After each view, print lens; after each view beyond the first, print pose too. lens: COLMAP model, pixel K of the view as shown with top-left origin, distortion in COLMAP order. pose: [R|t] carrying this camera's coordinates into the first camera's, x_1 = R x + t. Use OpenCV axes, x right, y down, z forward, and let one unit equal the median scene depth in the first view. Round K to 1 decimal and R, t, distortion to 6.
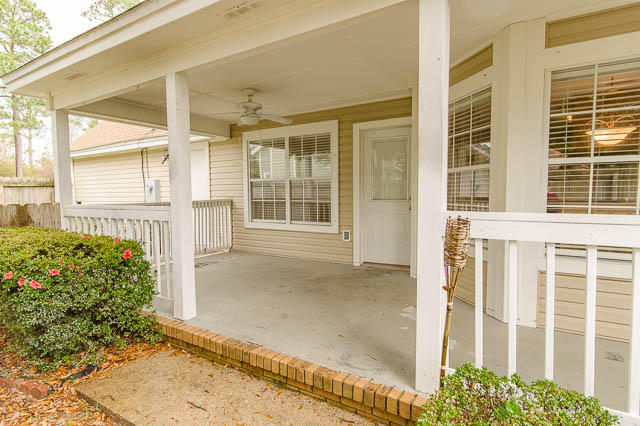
lens RADIAL K [[343.7, 0, 319.3], [0, 343.7, 211.6], [0, 0, 1]] dist [-0.000687, 0.000255]
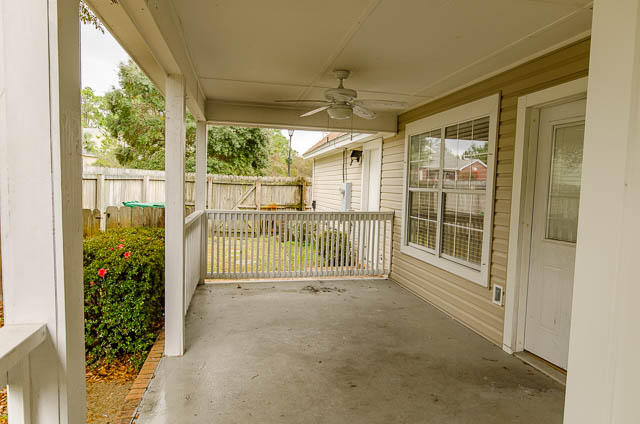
lens RADIAL K [[402.3, 0, 320.3], [0, 402.3, 212.4], [0, 0, 1]] dist [0.005603, 0.000745]
pose [[0.696900, 0.076264, -0.713102, 0.306688], [-0.075875, 0.996590, 0.032431, -0.059135], [0.713143, 0.031506, 0.700310, 0.281871]]
